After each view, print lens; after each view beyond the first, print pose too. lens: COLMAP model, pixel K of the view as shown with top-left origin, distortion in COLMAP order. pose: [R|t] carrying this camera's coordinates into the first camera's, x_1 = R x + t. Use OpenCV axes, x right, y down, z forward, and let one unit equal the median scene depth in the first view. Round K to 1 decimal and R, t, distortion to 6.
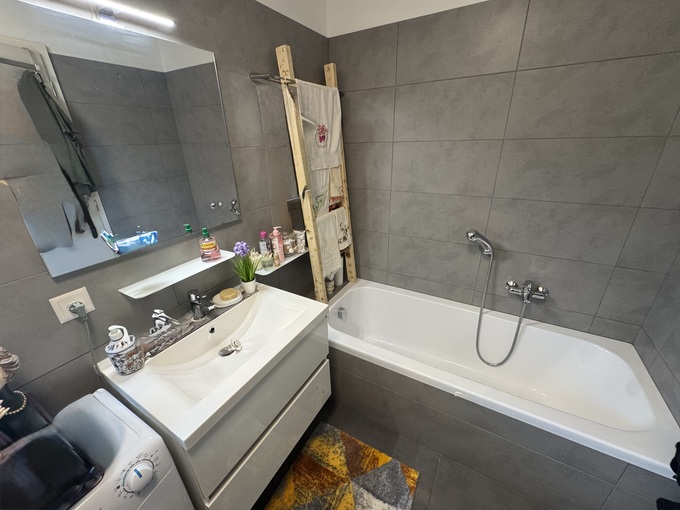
lens RADIAL K [[271.6, 0, 340.0], [0, 271.6, 255.0], [0, 0, 1]] dist [-0.002897, 0.000424]
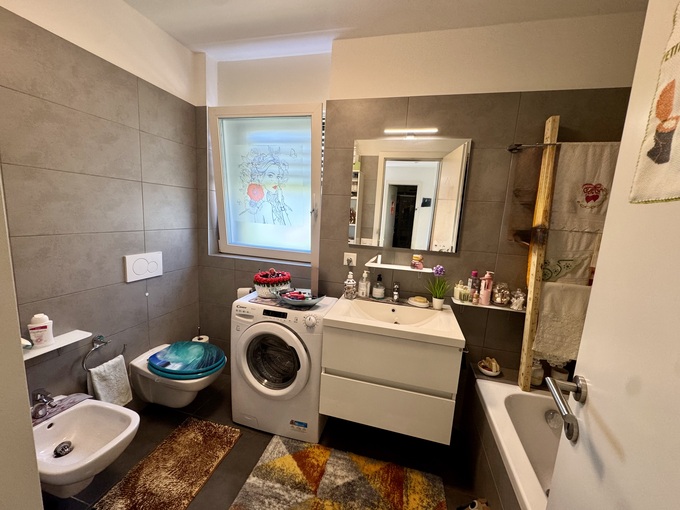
lens RADIAL K [[271.6, 0, 340.0], [0, 271.6, 255.0], [0, 0, 1]] dist [-0.002897, 0.000424]
pose [[0.269609, 0.188072, -0.944426, 0.618192], [-0.438827, 0.896986, 0.053351, 0.041587], [0.857171, 0.400055, 0.324367, 0.115193]]
